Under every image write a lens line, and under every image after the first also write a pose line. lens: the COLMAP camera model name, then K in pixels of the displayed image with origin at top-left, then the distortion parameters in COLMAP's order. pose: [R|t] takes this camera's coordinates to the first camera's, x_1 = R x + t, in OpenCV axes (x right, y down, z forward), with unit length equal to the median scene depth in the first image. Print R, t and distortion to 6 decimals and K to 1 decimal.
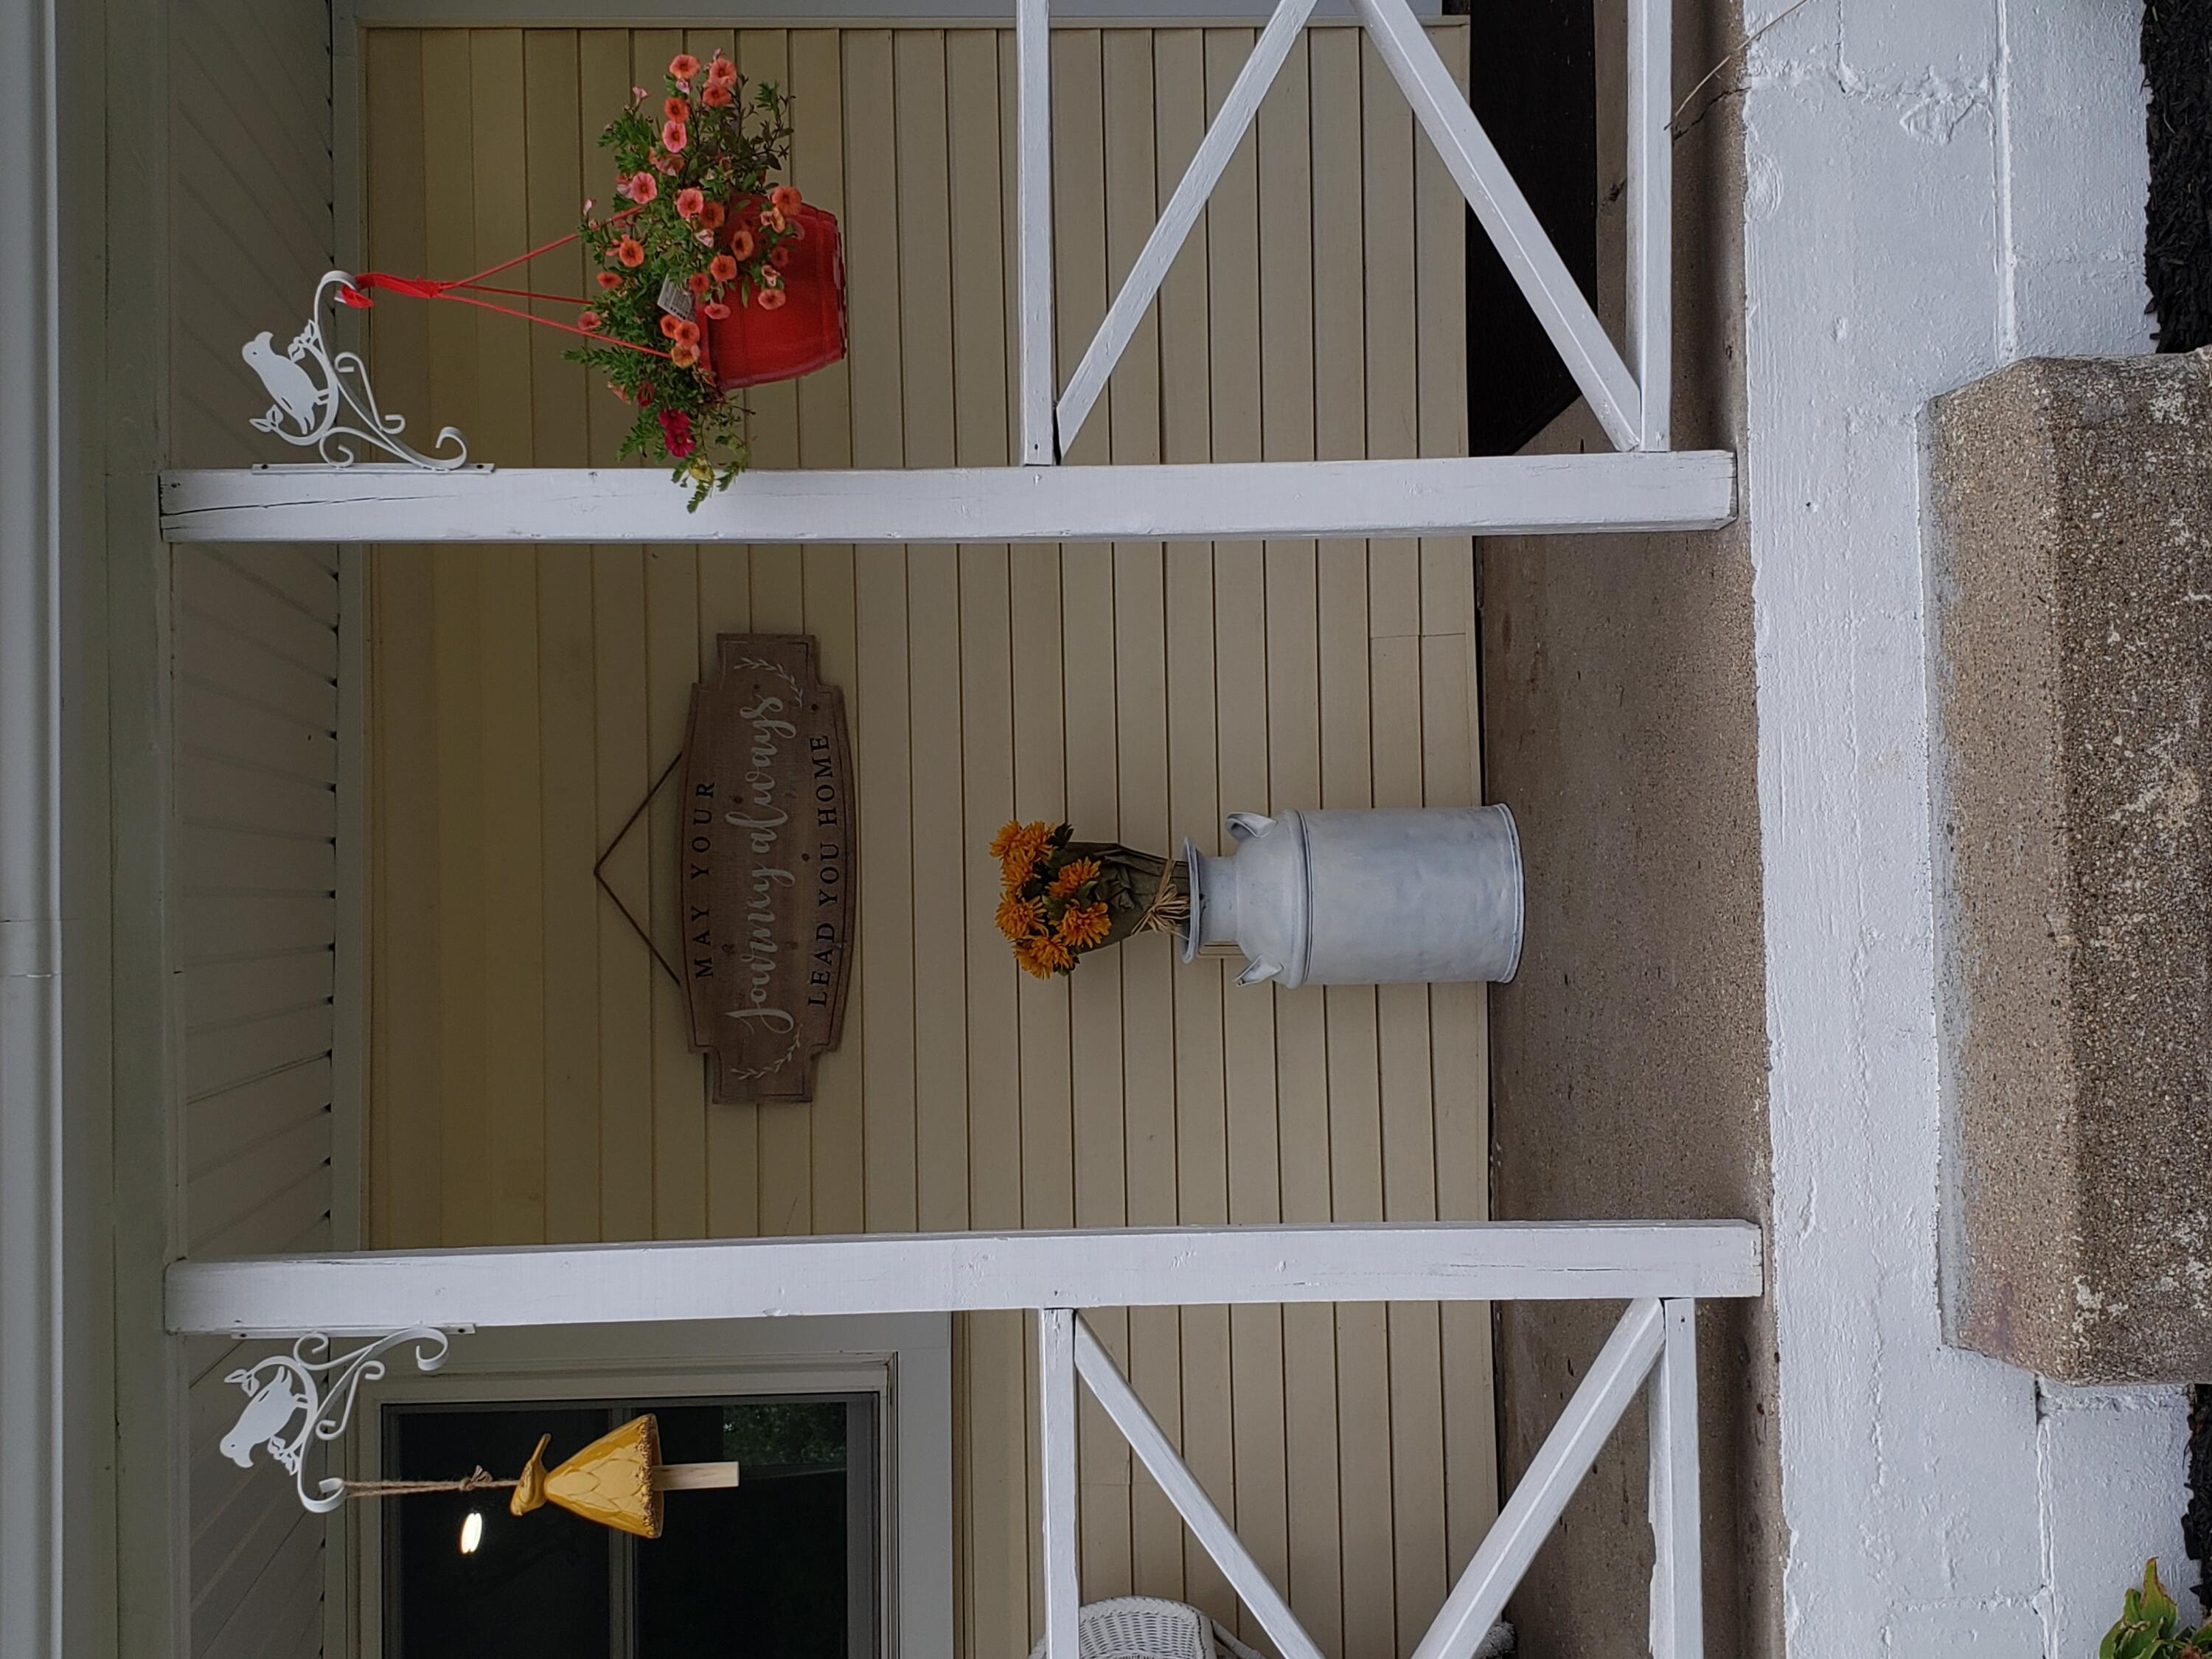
lens RADIAL K [[2435.1, 0, 1108.8], [0, 2435.1, 815.5], [0, 0, 1]] dist [0.055035, 0.000000]
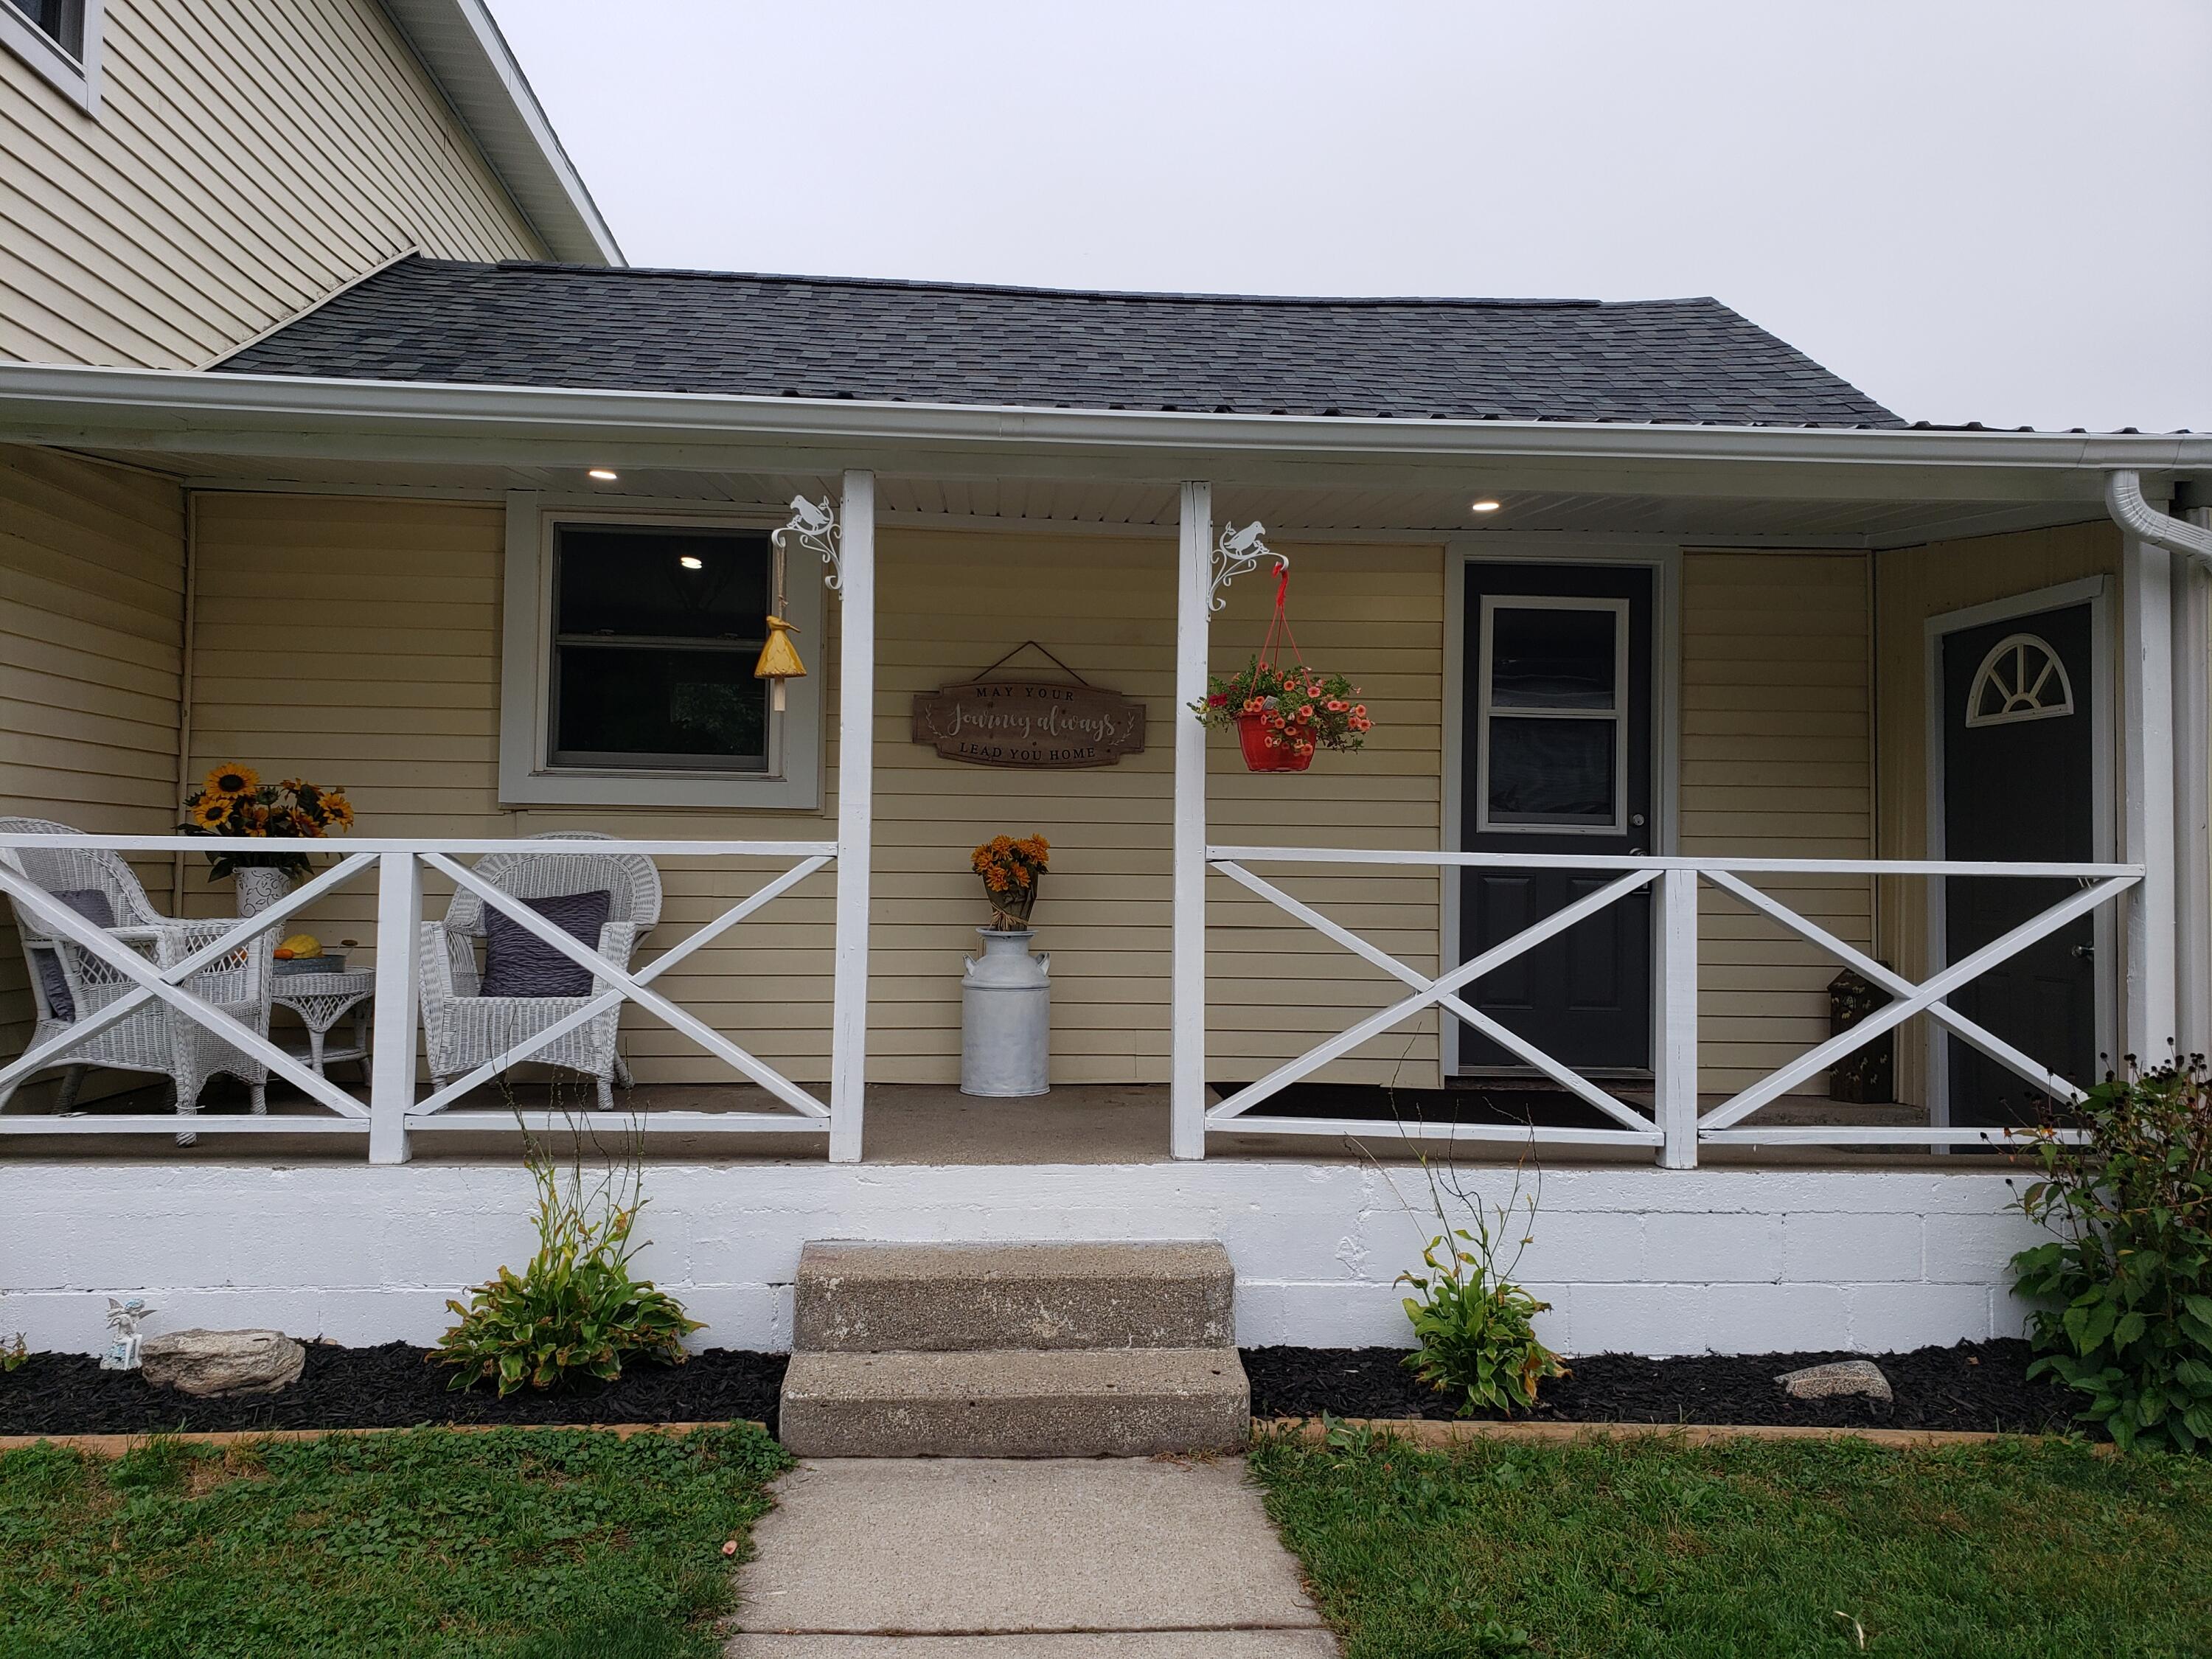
lens RADIAL K [[1716.0, 0, 1103.7], [0, 1716.0, 820.0], [0, 0, 1]] dist [0.058087, -0.042174]
pose [[-0.029638, 0.996721, -0.075293, 0.065248], [-0.998956, -0.032155, -0.032442, 0.005516], [-0.034757, 0.074253, 0.996634, -0.618859]]
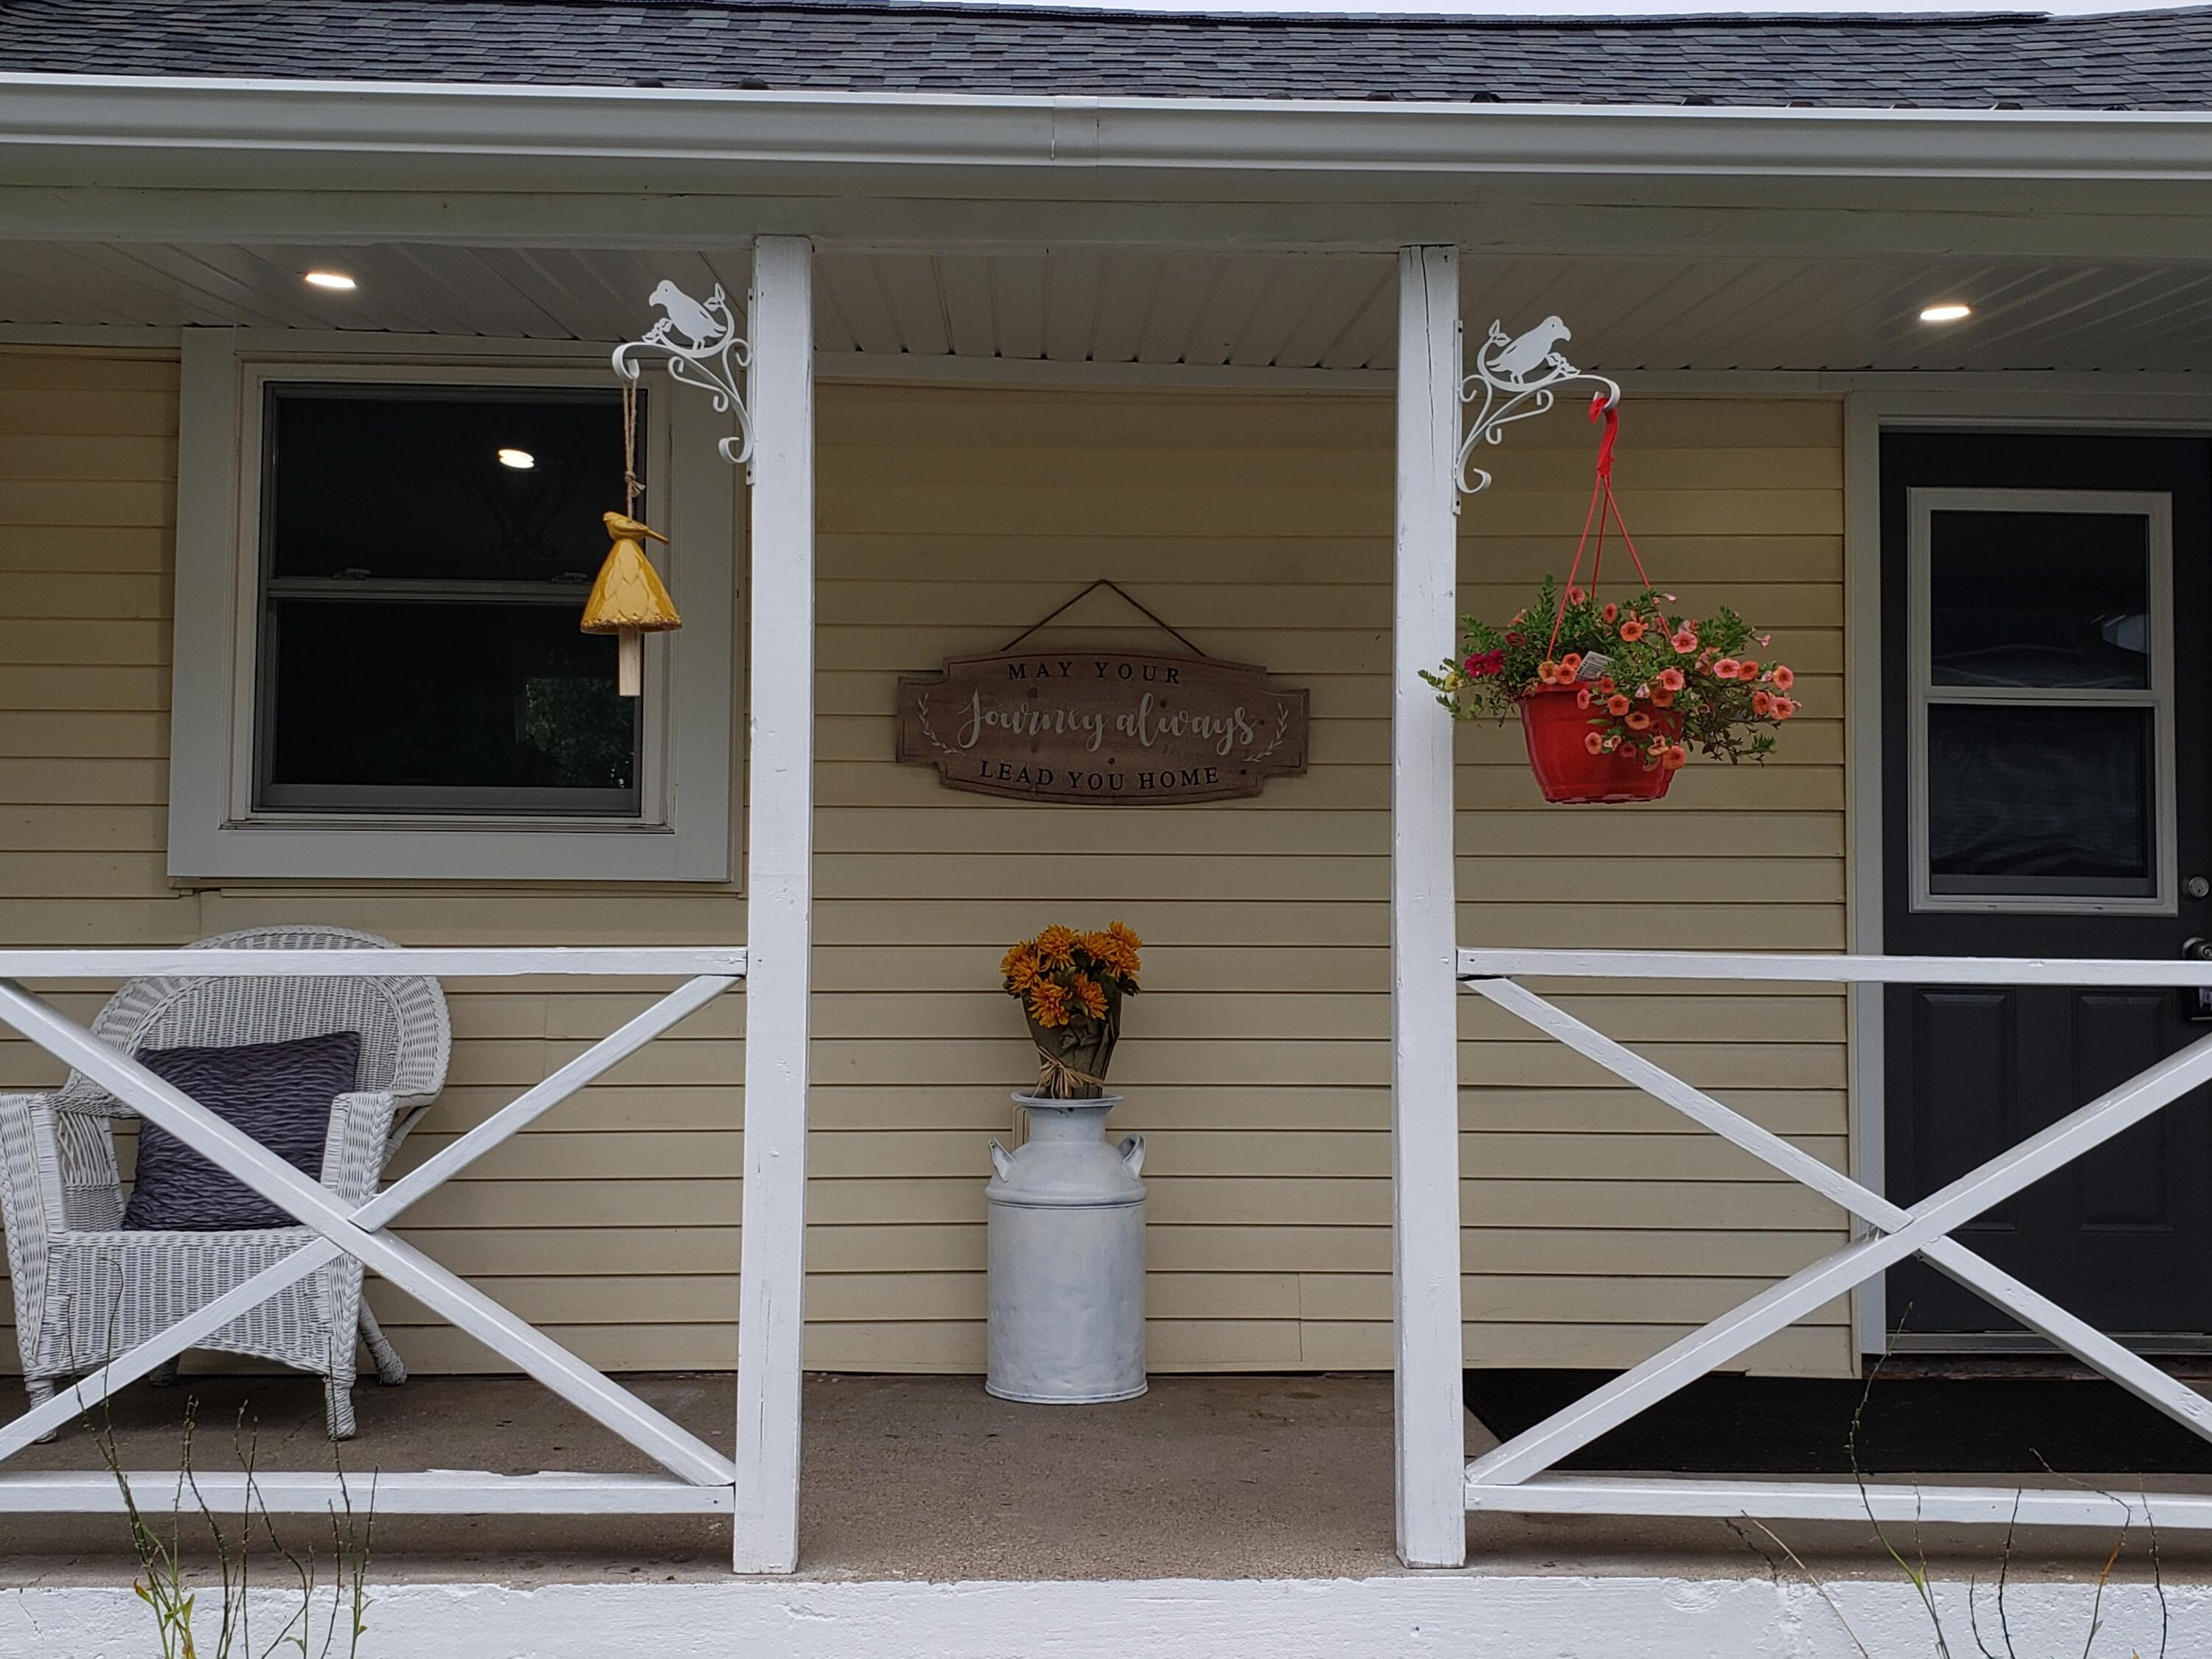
lens RADIAL K [[2435.1, 0, 1096.6], [0, 2435.1, 836.0], [0, 0, 1]] dist [0.055035, 0.000000]
pose [[-0.022735, 0.995230, -0.094873, 0.026245], [-0.999739, -0.022409, 0.004502, 0.027379], [0.002355, 0.094950, 0.995479, -0.187235]]
